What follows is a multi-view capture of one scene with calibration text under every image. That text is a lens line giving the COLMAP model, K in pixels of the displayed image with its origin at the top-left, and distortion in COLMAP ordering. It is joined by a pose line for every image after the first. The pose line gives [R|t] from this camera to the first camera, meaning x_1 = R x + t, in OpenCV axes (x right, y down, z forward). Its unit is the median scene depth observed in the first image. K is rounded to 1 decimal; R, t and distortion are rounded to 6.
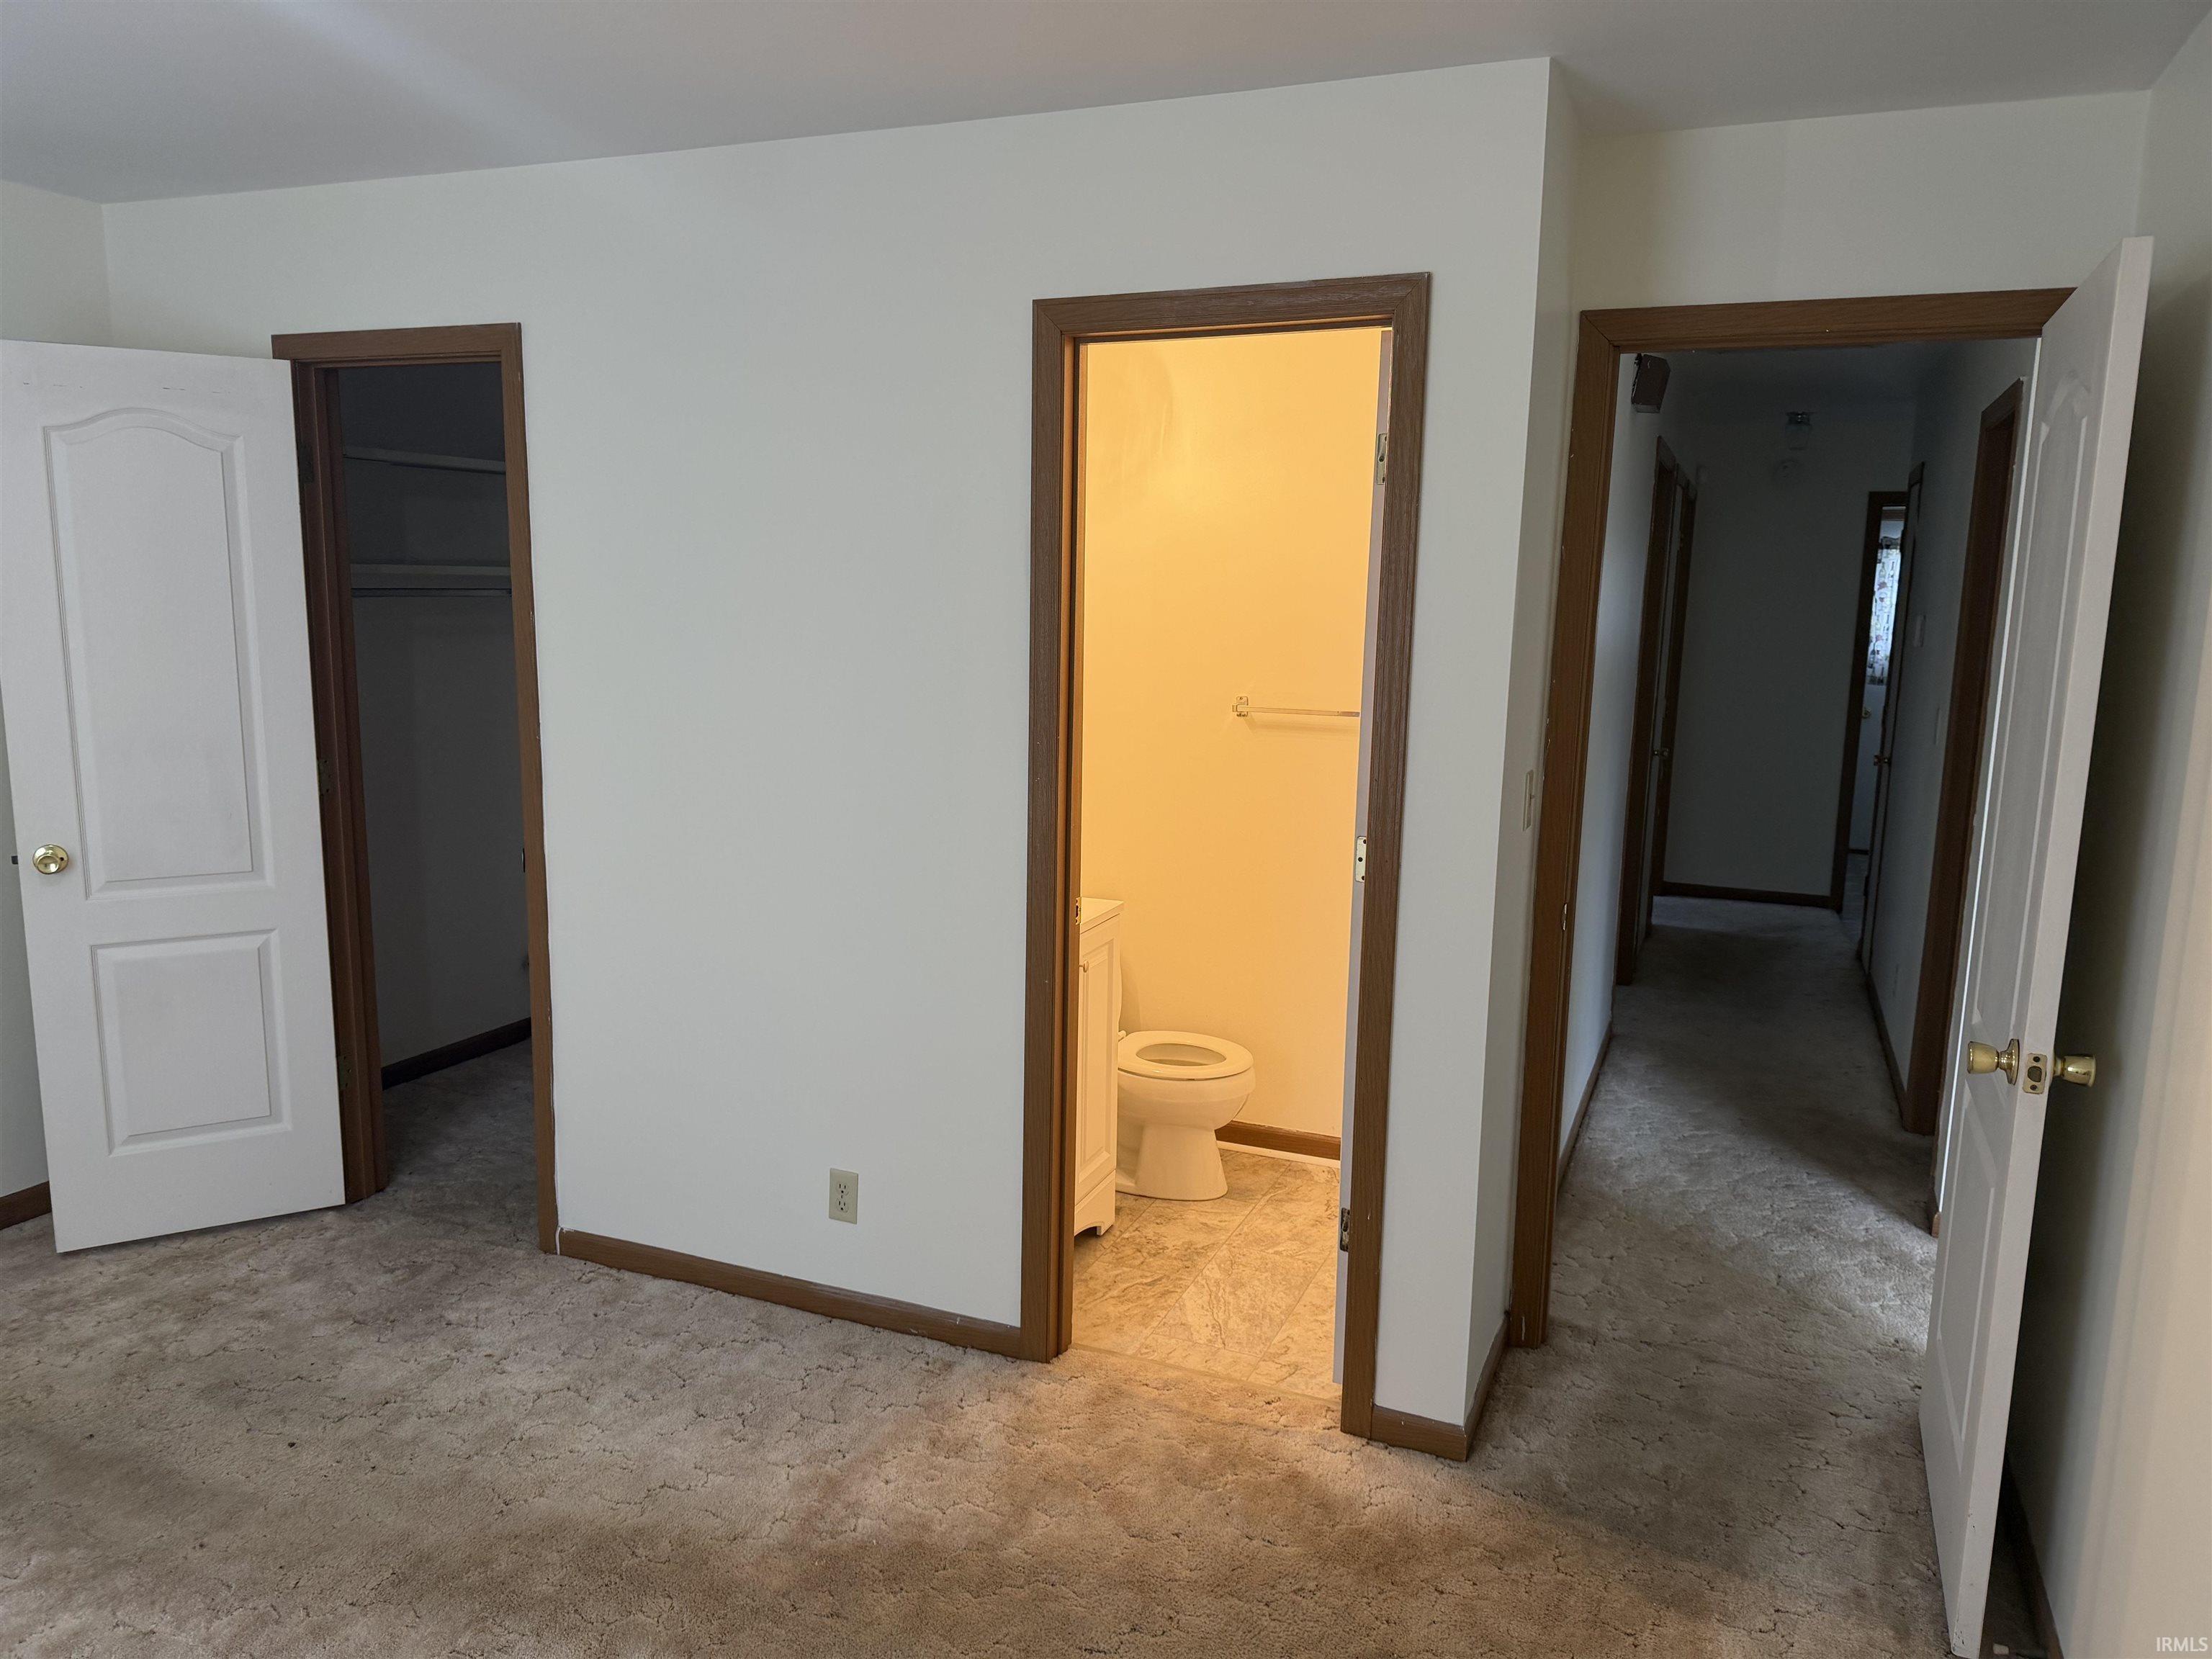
lens RADIAL K [[1520.9, 0, 1106.0], [0, 1520.9, 829.5], [0, 0, 1]] dist [0.147187, -0.154273]
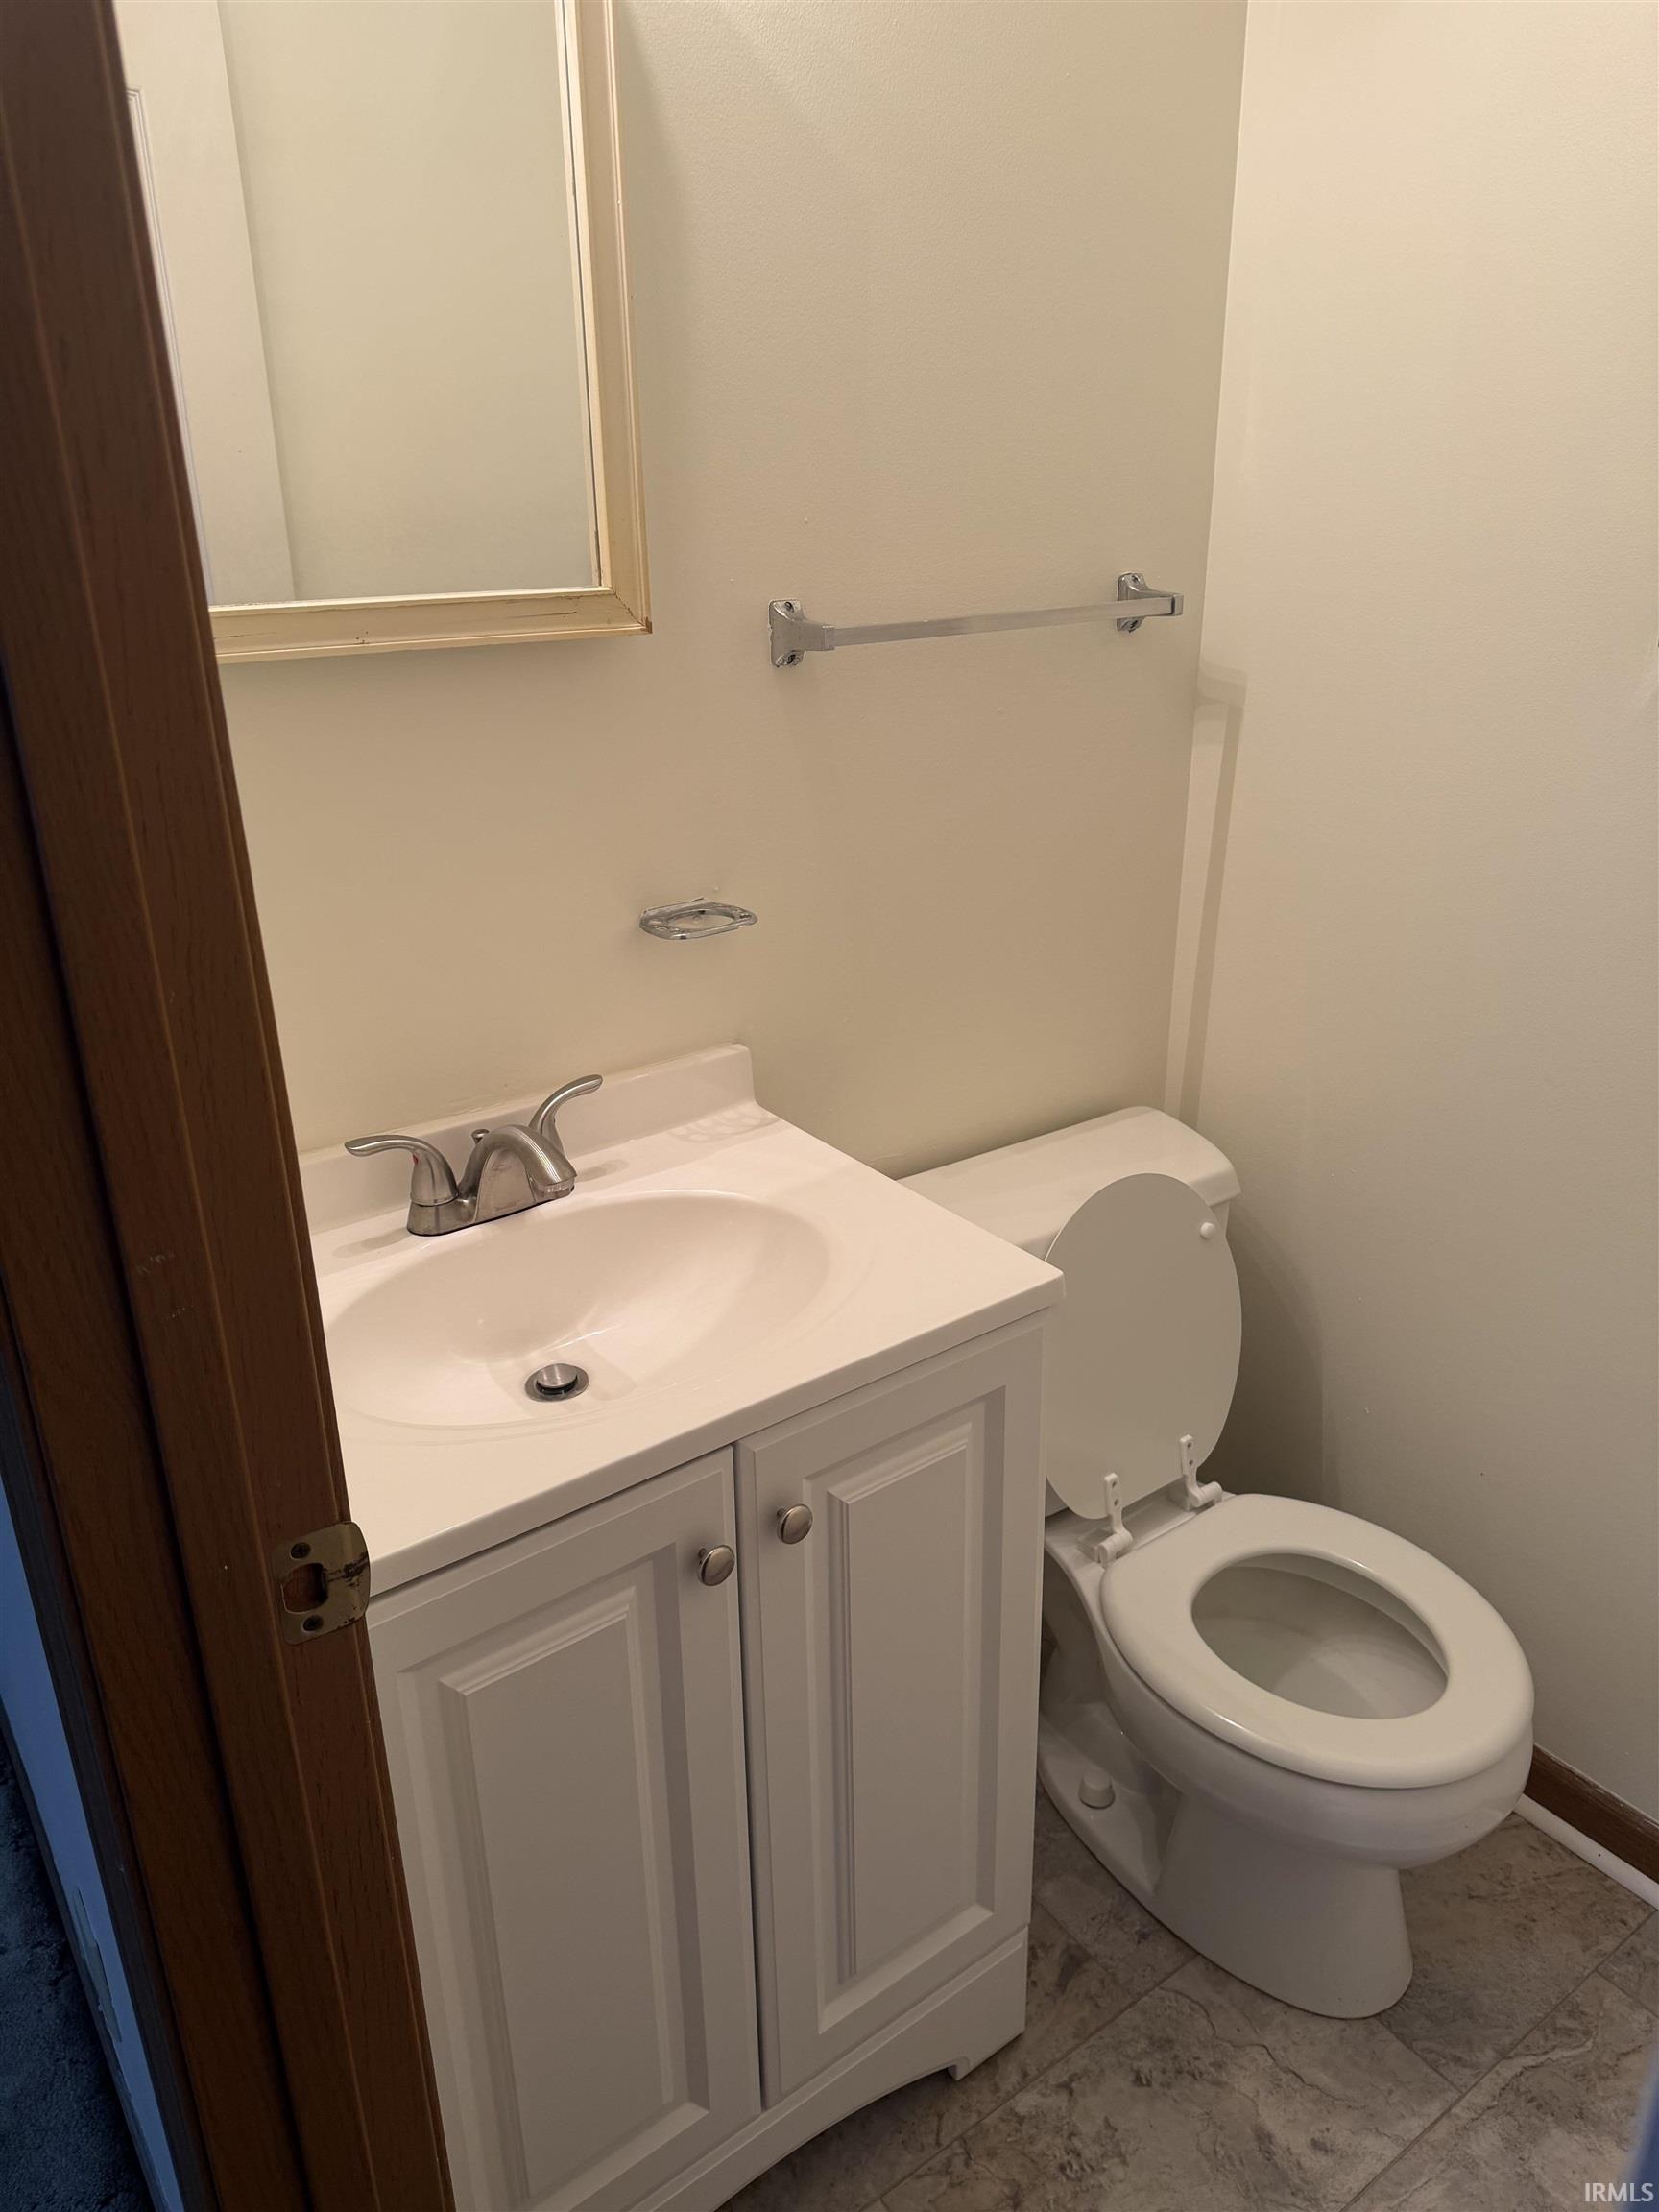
lens RADIAL K [[1575.5, 0, 829.5], [0, 1575.5, 1106.0], [0, 0, 1]] dist [0.030819, -0.024176]
pose [[0.859029, 0.168710, -0.483328, 0.115473], [-0.052611, 0.968230, 0.244464, -0.059698], [0.509217, -0.184573, 0.840614, 0.686609]]
